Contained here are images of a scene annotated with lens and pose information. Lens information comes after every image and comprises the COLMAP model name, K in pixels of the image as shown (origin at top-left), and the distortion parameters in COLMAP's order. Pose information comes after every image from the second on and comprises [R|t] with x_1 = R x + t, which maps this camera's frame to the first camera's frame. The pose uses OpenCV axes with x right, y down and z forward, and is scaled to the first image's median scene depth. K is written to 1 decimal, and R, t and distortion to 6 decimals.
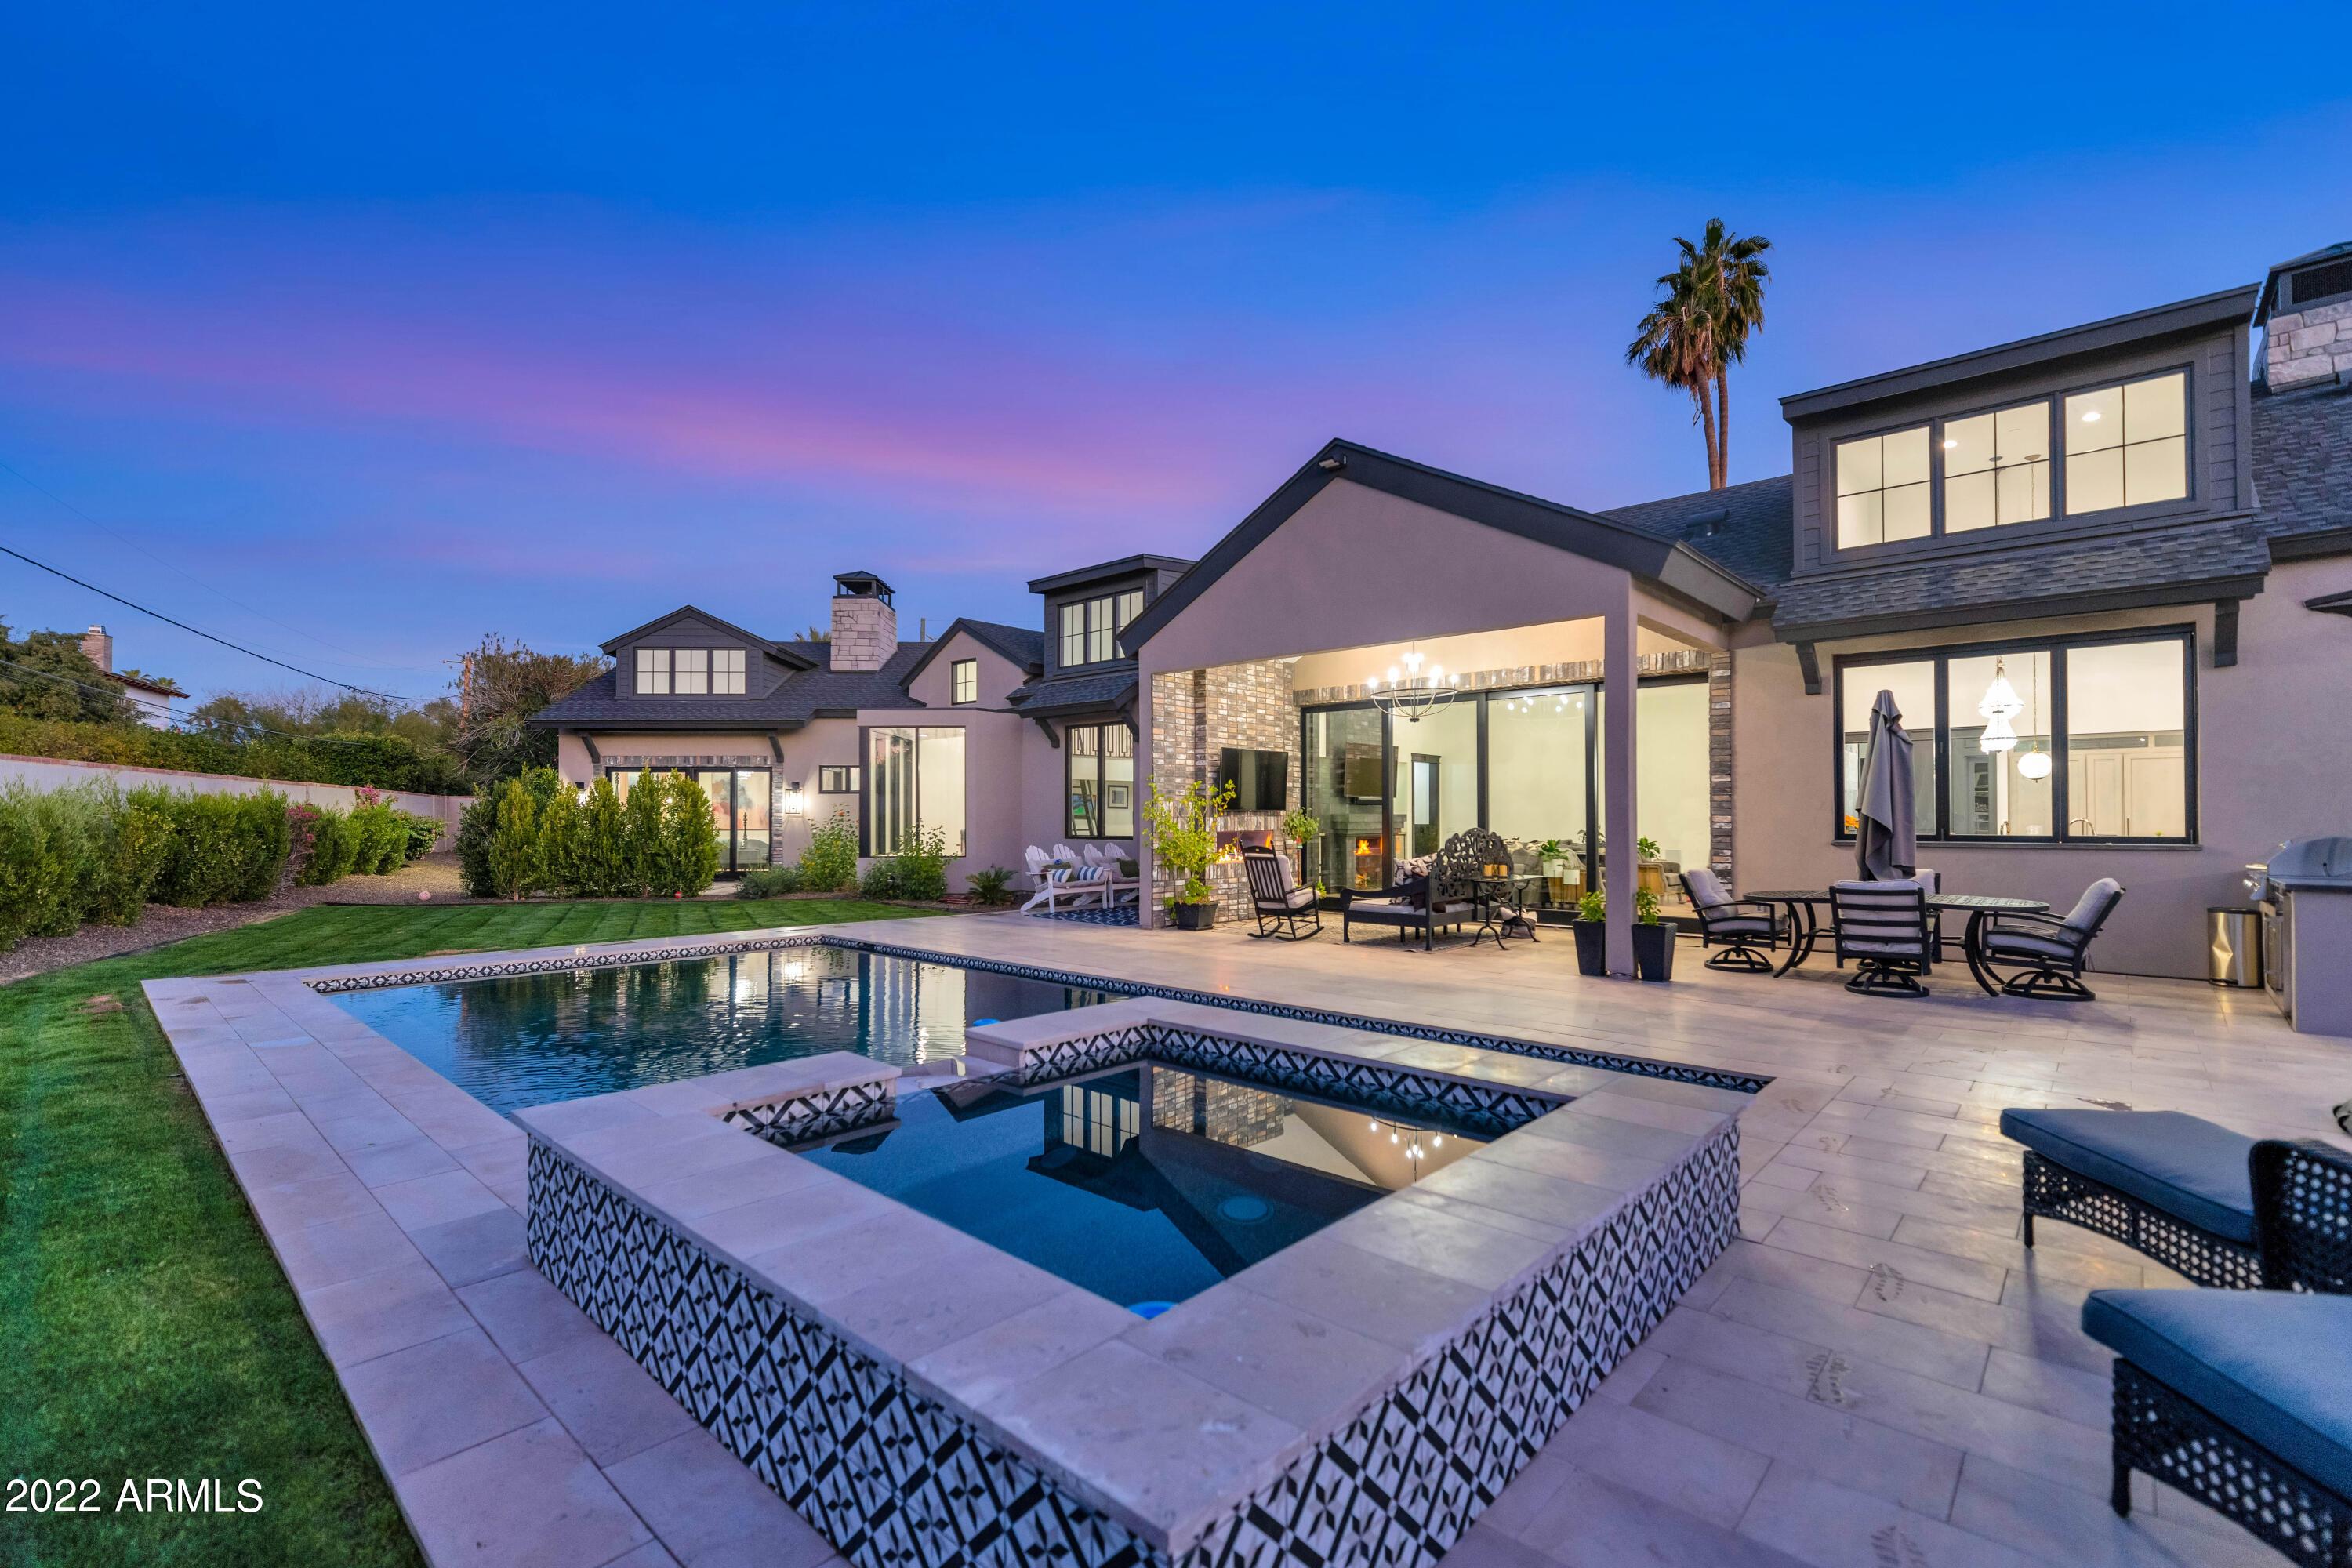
lens RADIAL K [[1028.9, 0, 1178.2], [0, 1028.9, 791.5], [0, 0, 1]] dist [0.000133, 0.000000]
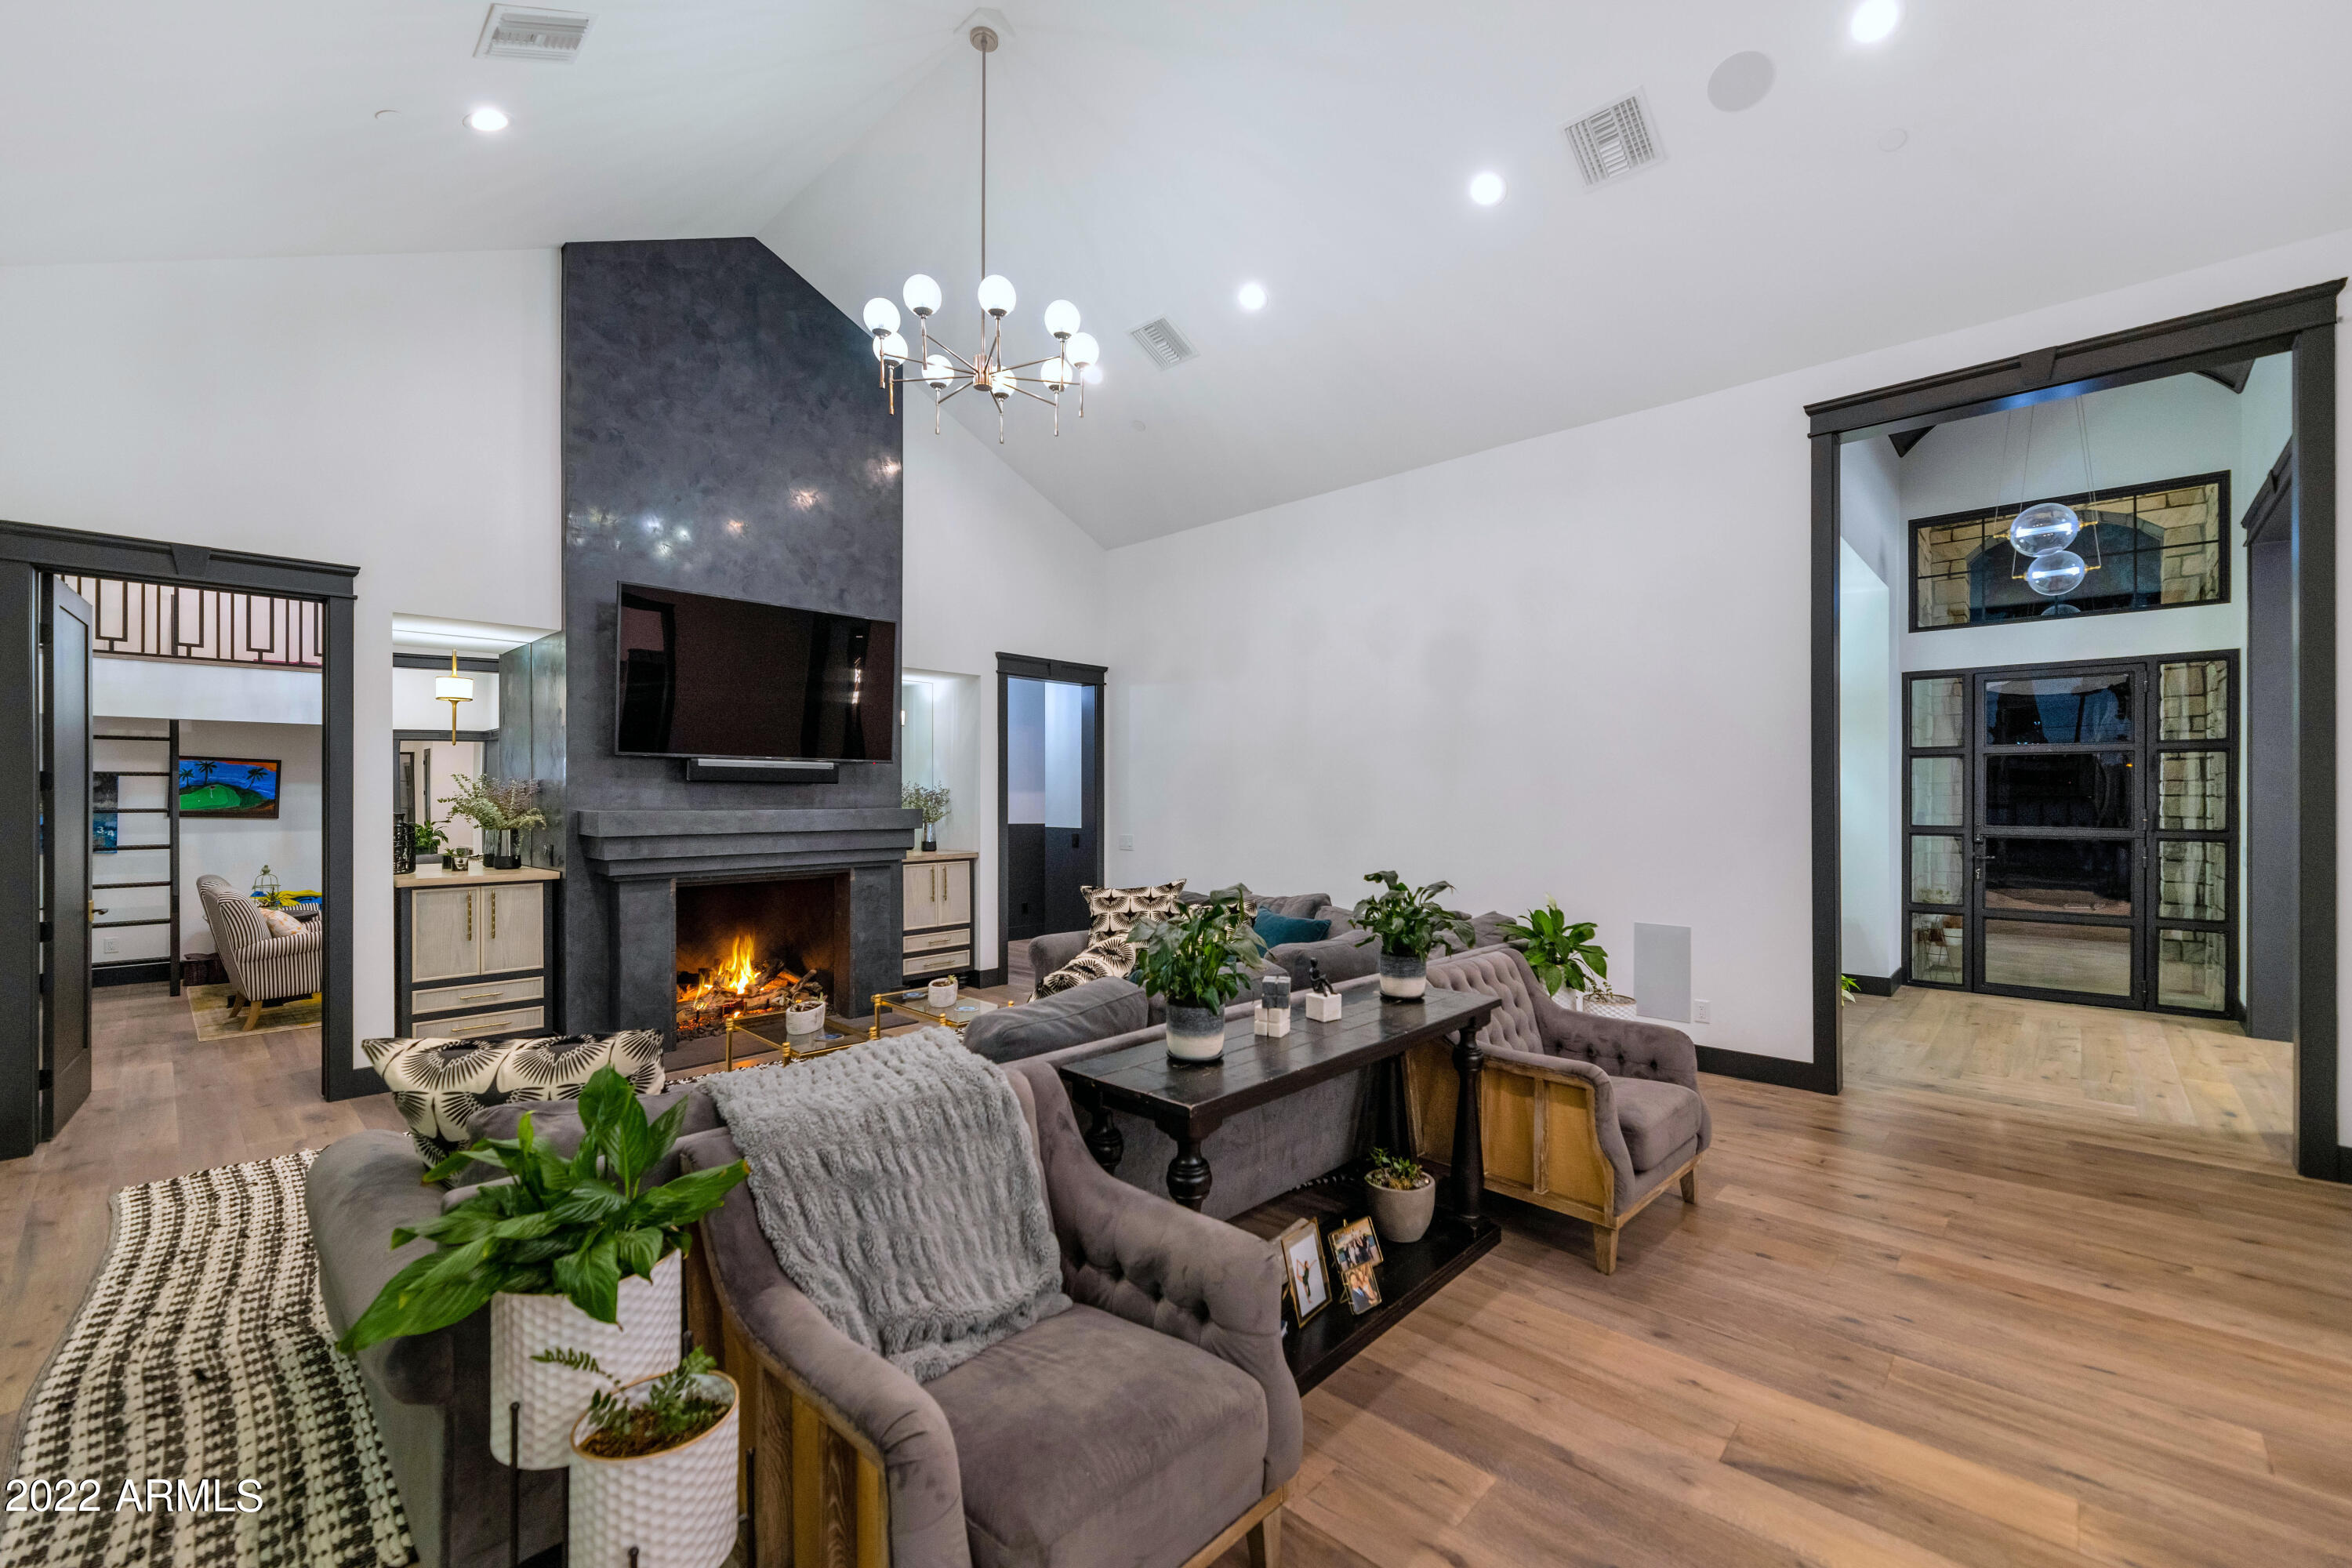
lens RADIAL K [[961.8, 0, 1190.5], [0, 961.8, 797.2], [0, 0, 1]] dist [-0.004389, 0.000488]
pose [[0.999997, 0.001900, 0.001812, 0.443337], [-0.001949, 0.999629, 0.027170, 0.011960], [-0.001759, -0.027173, 0.999629, 0.922945]]
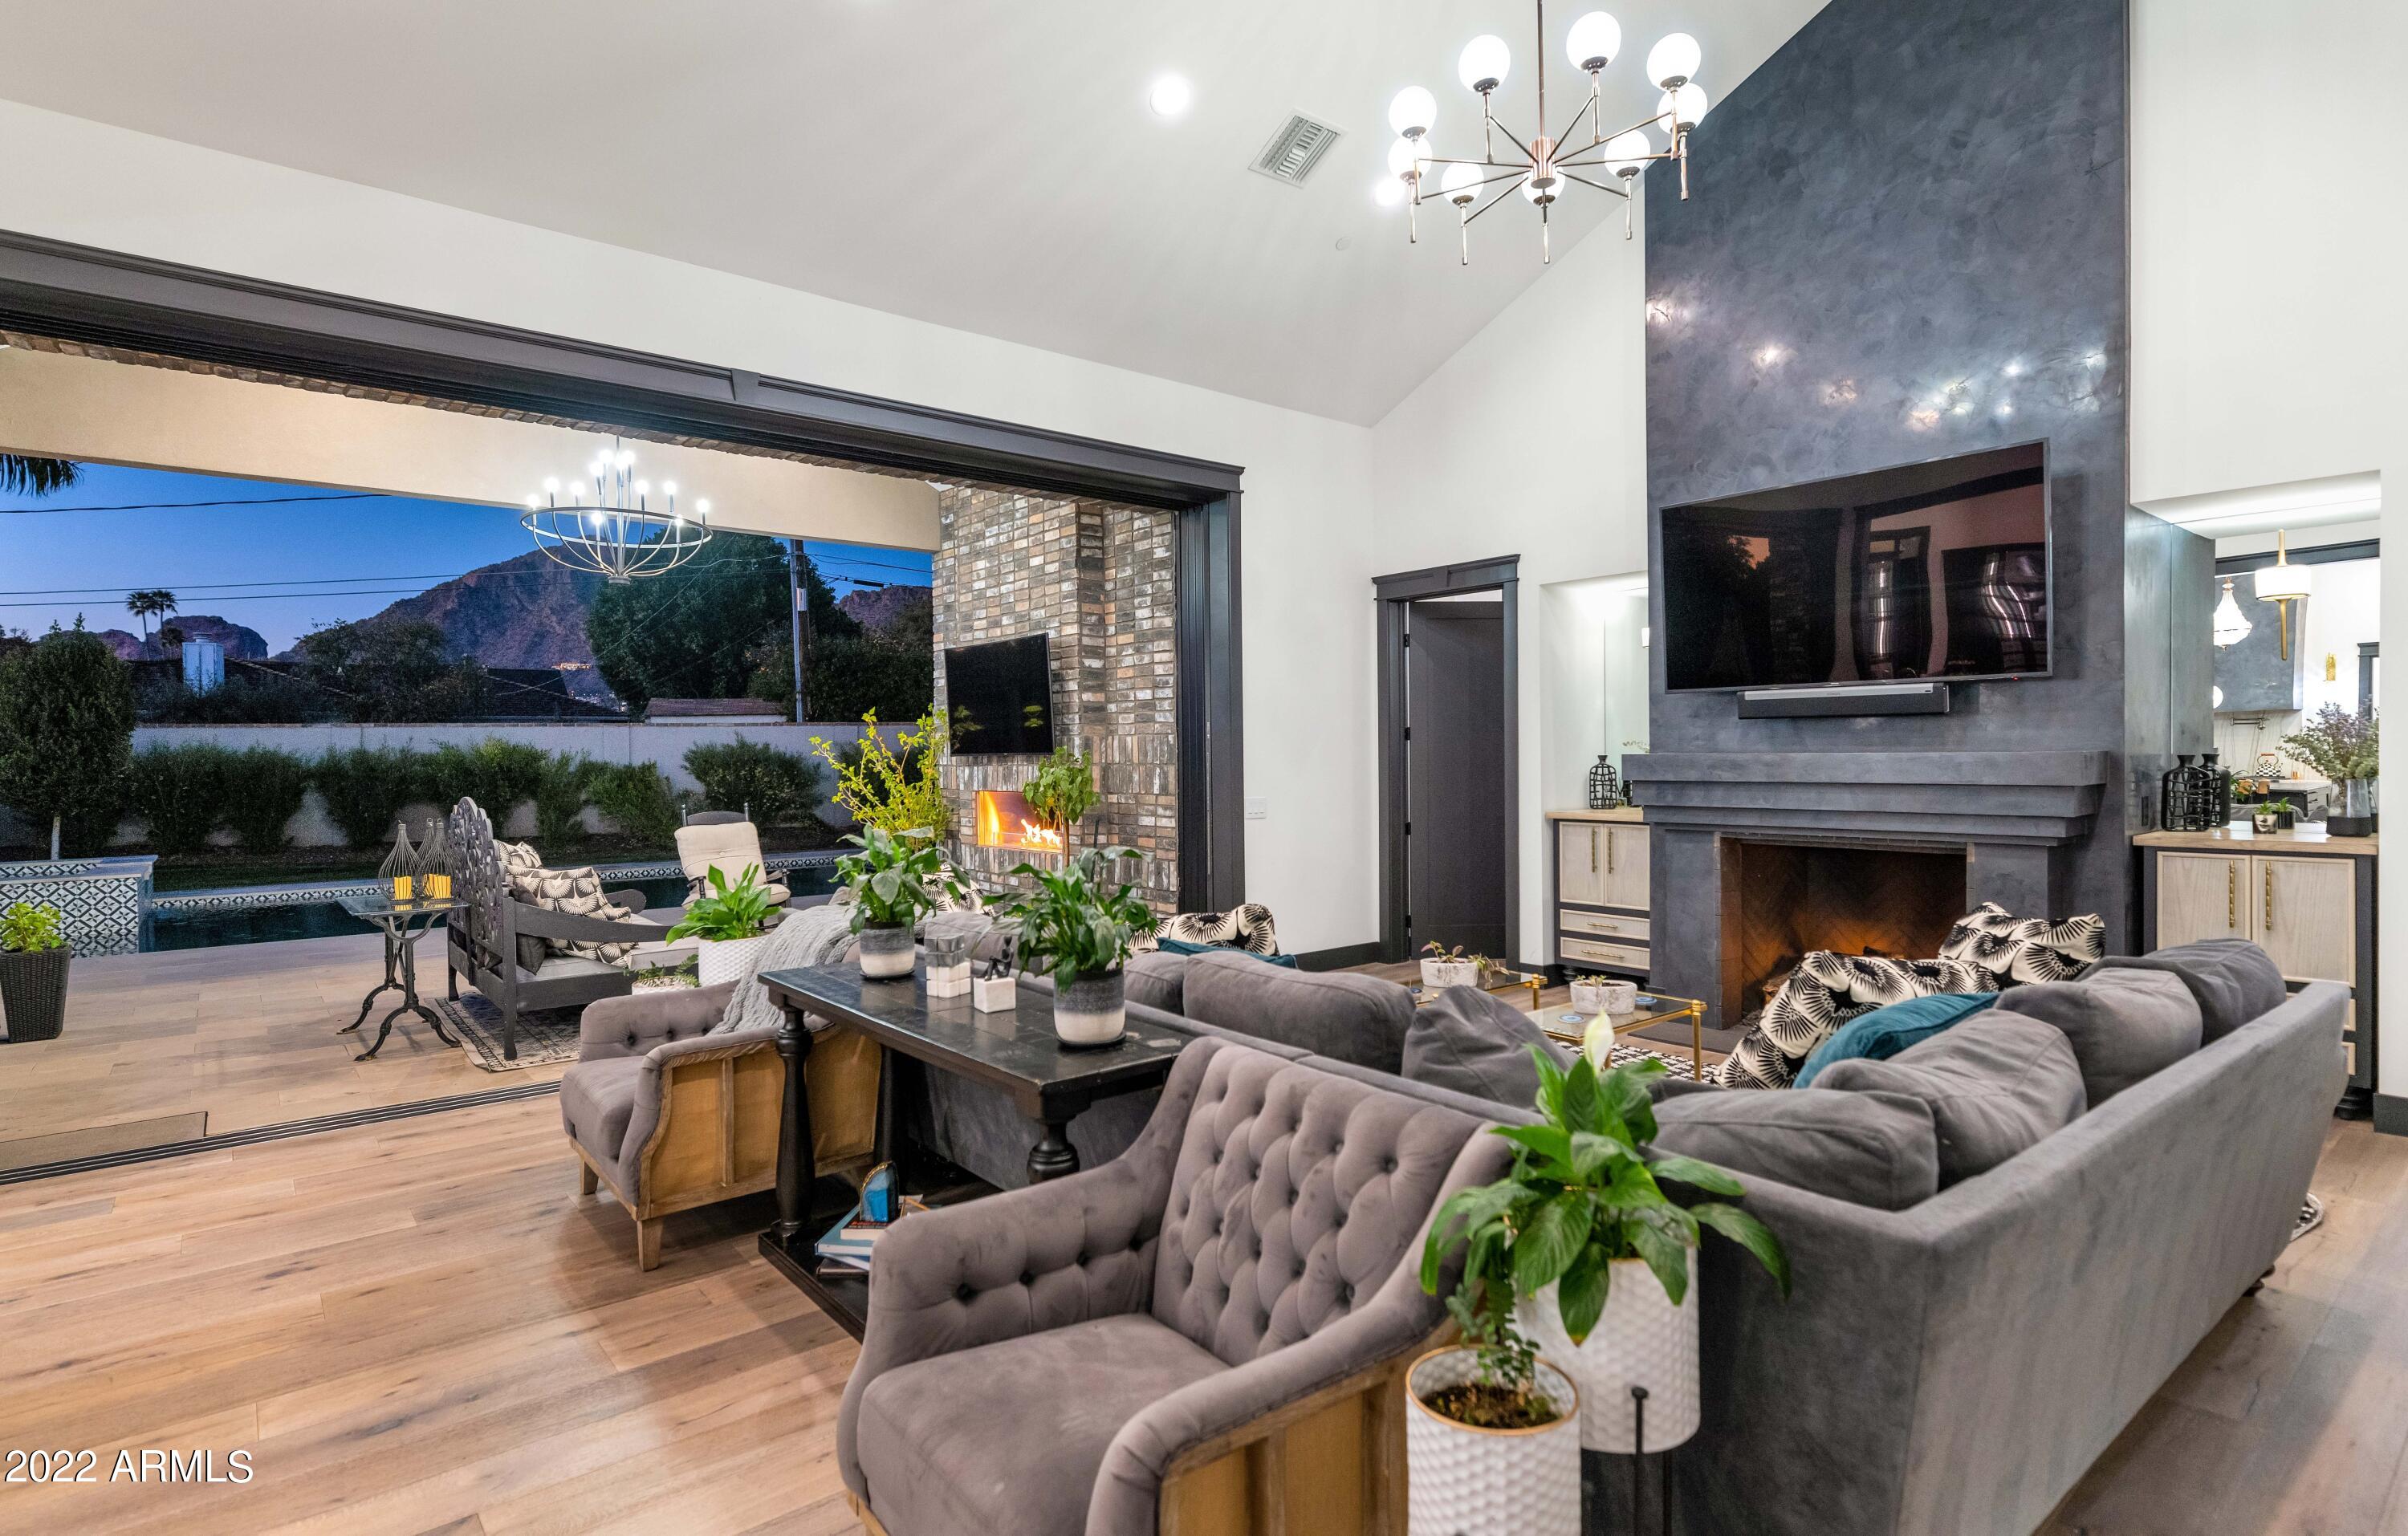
lens RADIAL K [[1167.8, 0, 1214.0], [0, 1167.8, 769.9], [0, 0, 1]] dist [-0.002425, -0.000281]
pose [[-0.123110, 0.014141, -0.992292, 0.672205], [0.034413, 0.999358, 0.009972, 0.024407], [0.991796, -0.032921, -0.123518, 1.196584]]
